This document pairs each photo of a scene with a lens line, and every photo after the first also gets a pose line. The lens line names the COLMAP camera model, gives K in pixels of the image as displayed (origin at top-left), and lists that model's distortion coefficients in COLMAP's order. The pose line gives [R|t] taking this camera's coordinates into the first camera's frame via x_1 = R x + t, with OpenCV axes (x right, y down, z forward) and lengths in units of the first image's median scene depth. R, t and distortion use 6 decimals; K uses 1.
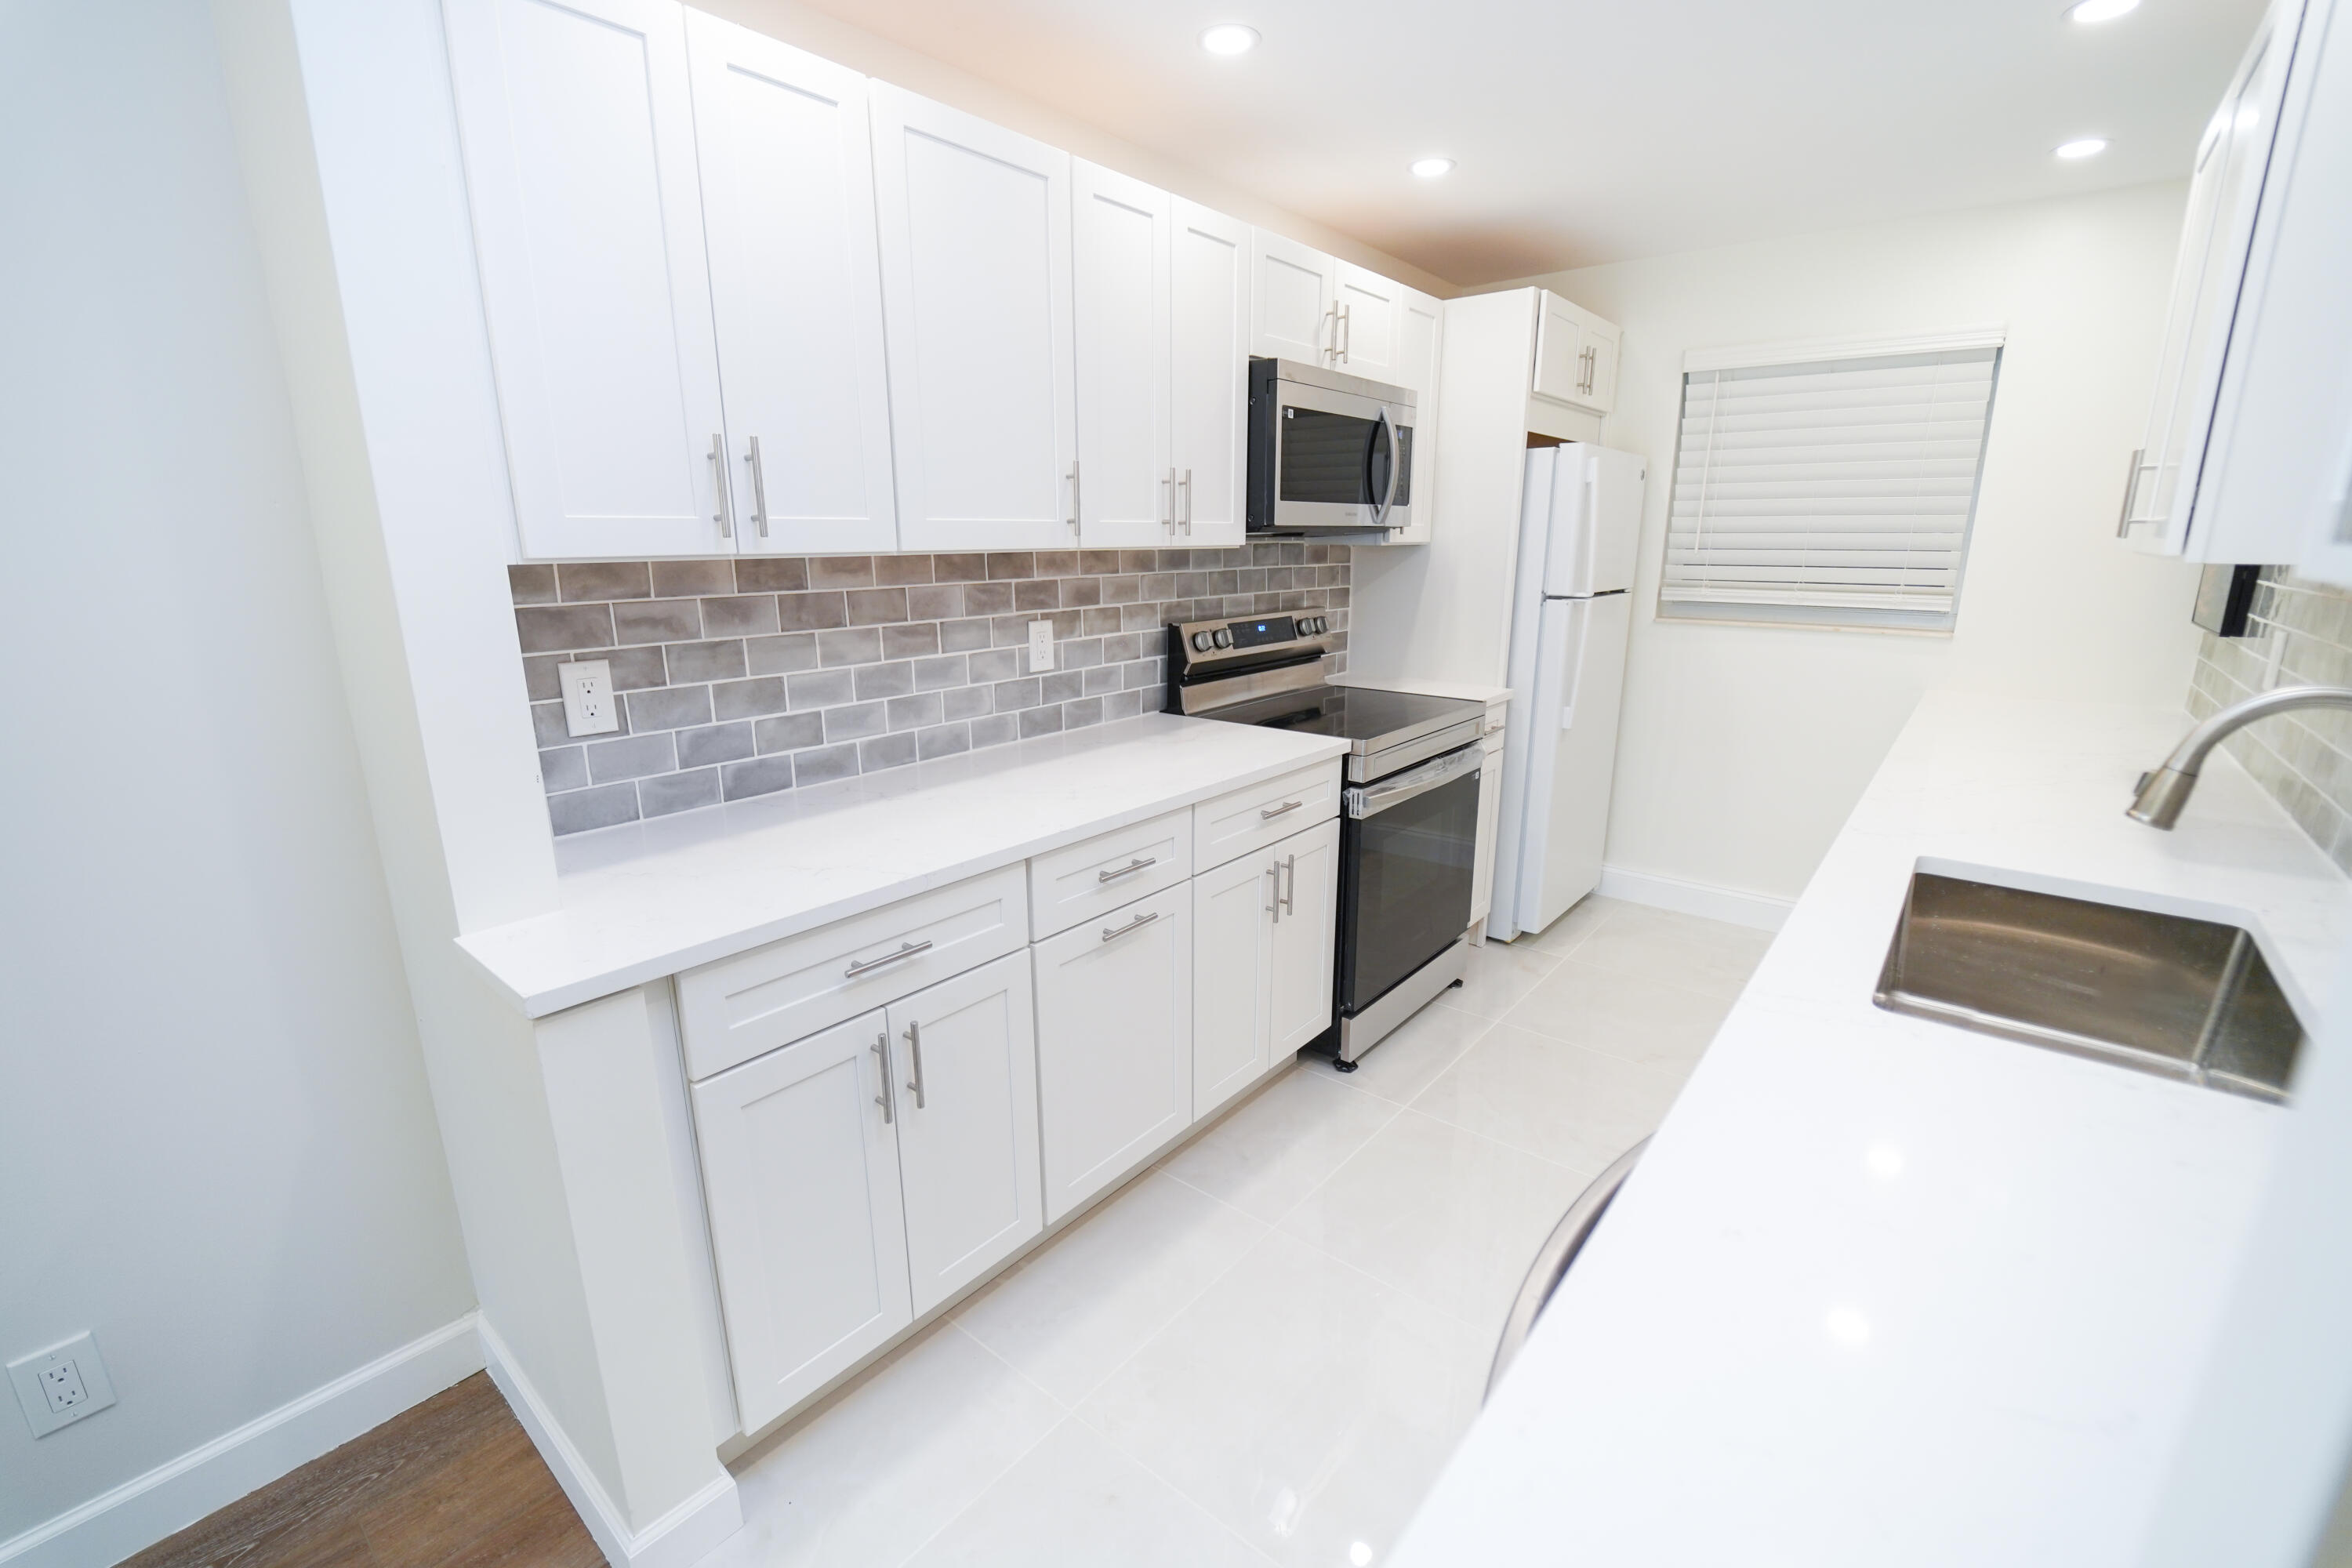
lens RADIAL K [[990.7, 0, 1155.4], [0, 990.7, 794.4], [0, 0, 1]] dist [-0.025477, -0.000189]
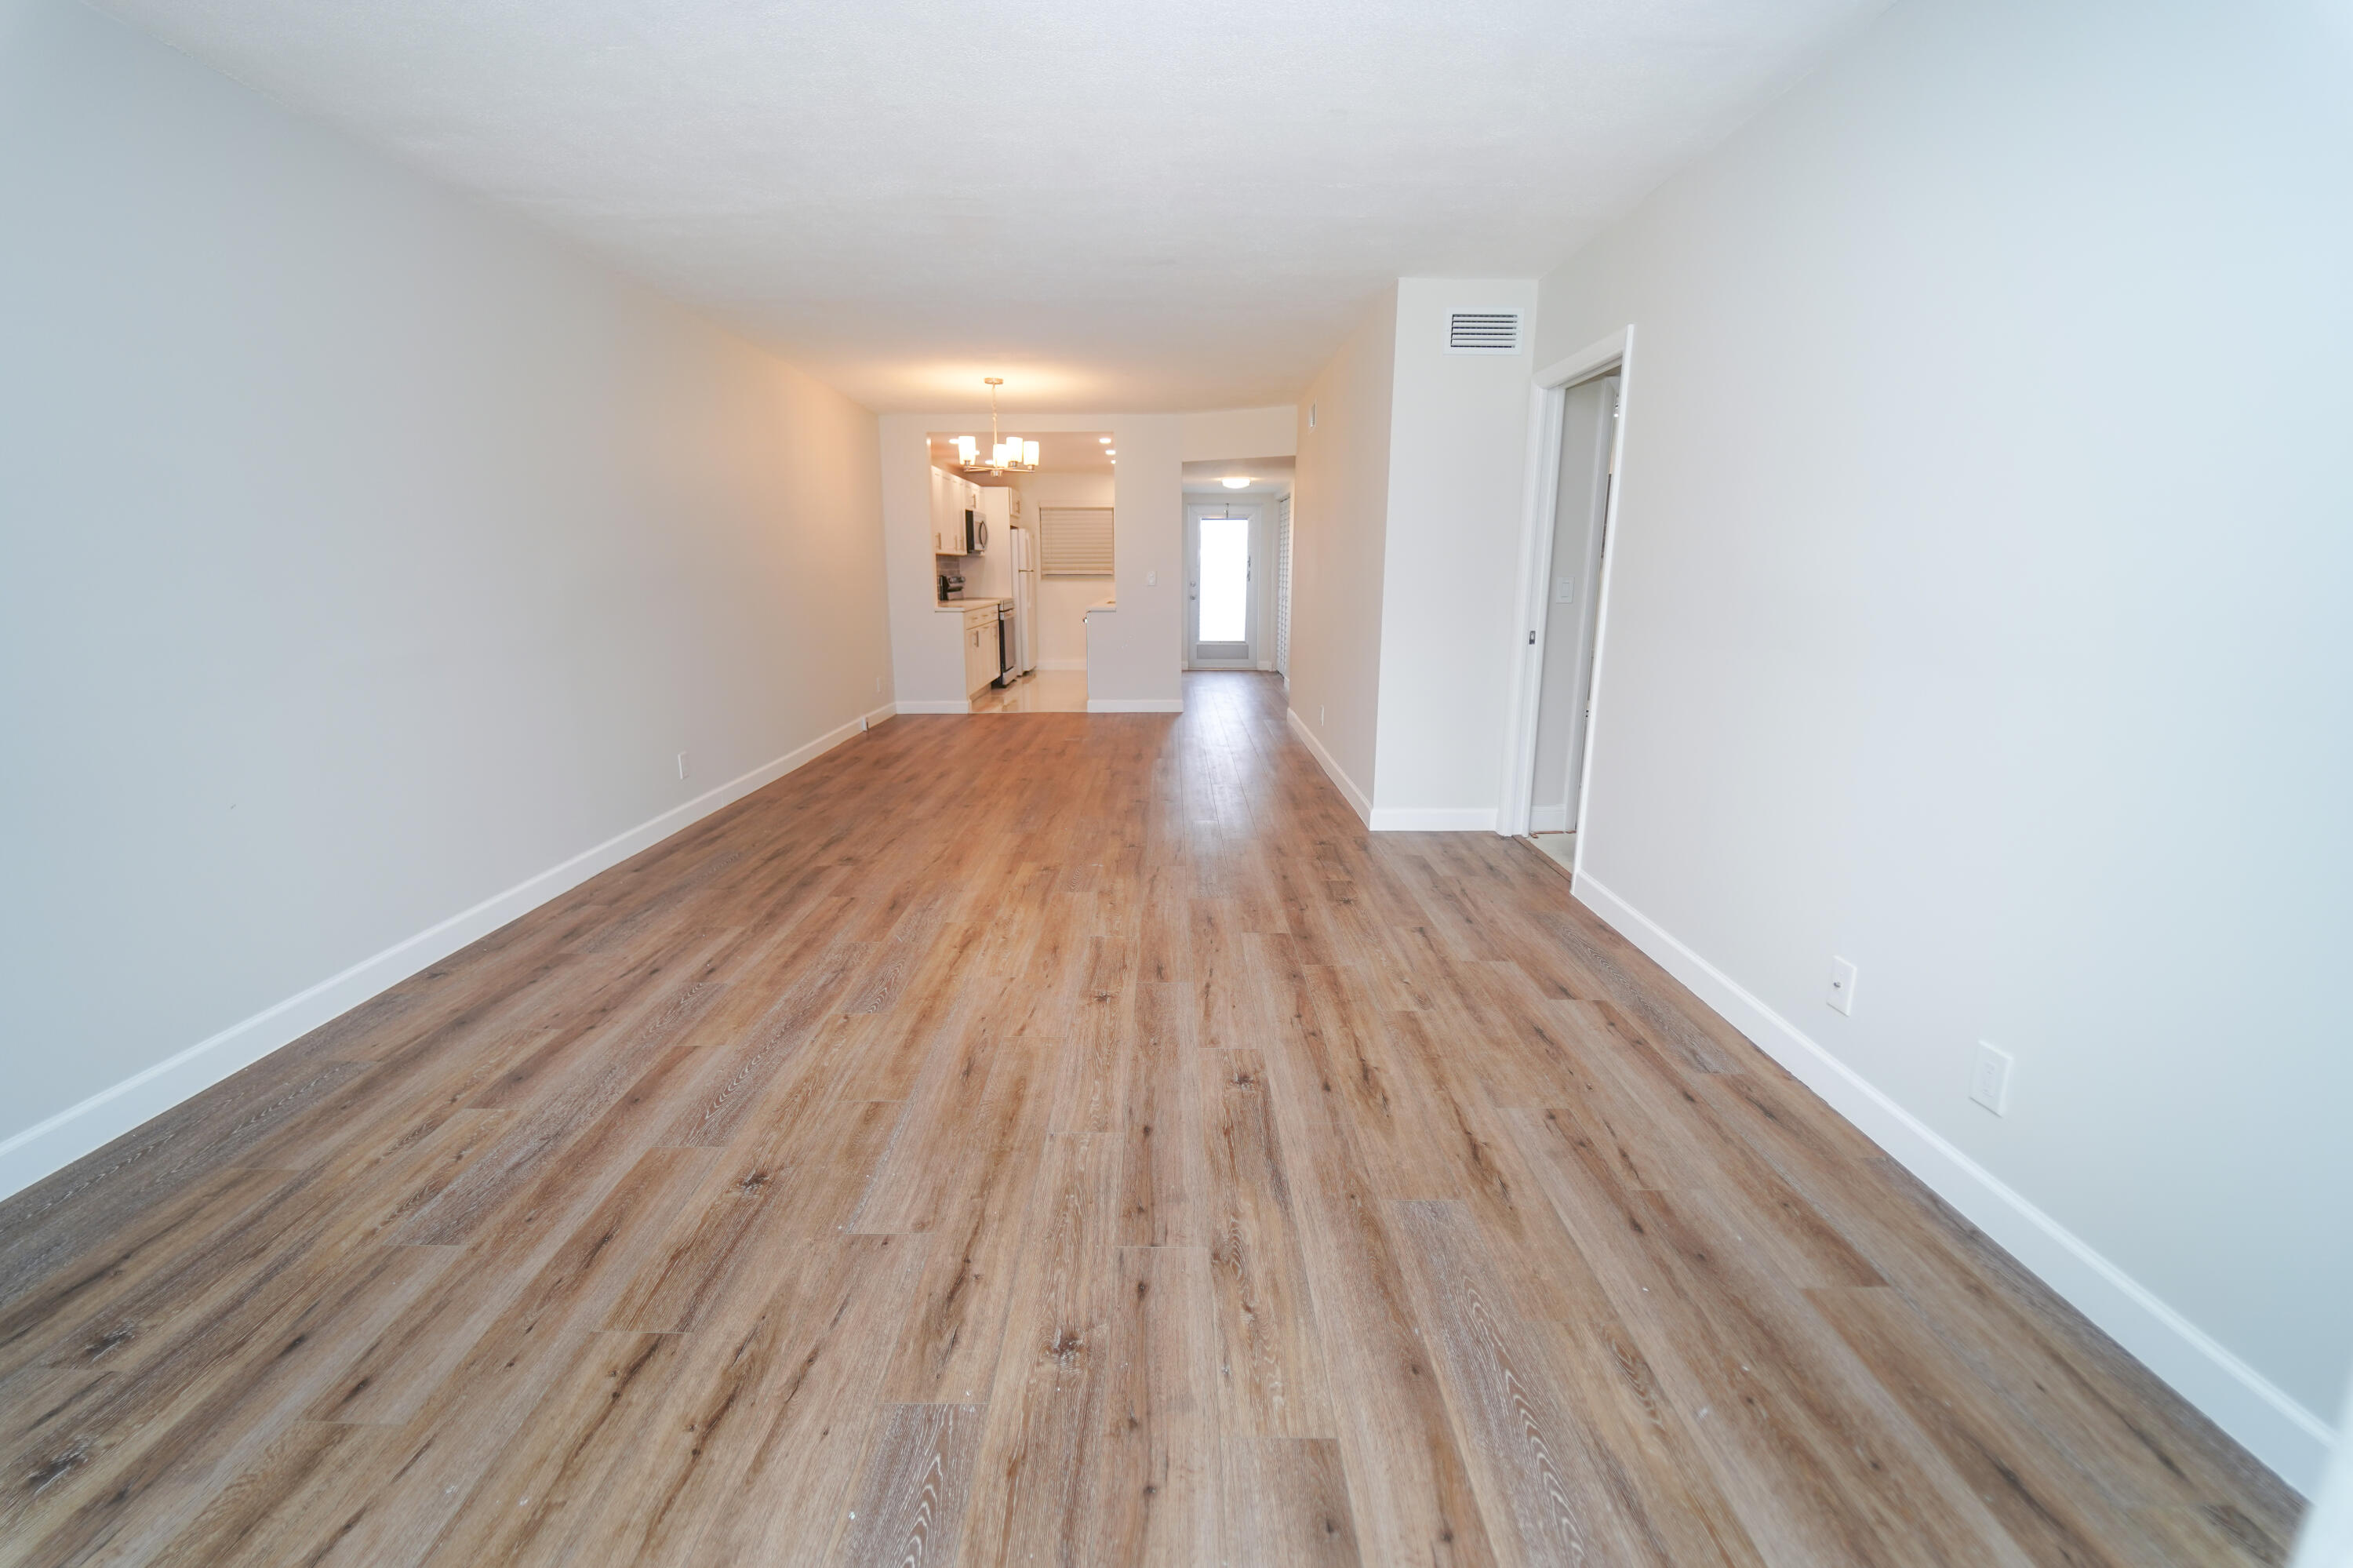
lens RADIAL K [[991.1, 0, 1155.8], [0, 991.1, 794.4], [0, 0, 1]] dist [-0.025477, -0.000189]
pose [[0.768330, -0.137746, 0.625056, -1.794107], [0.159390, 0.986980, 0.021579, 0.684269], [-0.619890, 0.083048, 0.780282, -2.318956]]
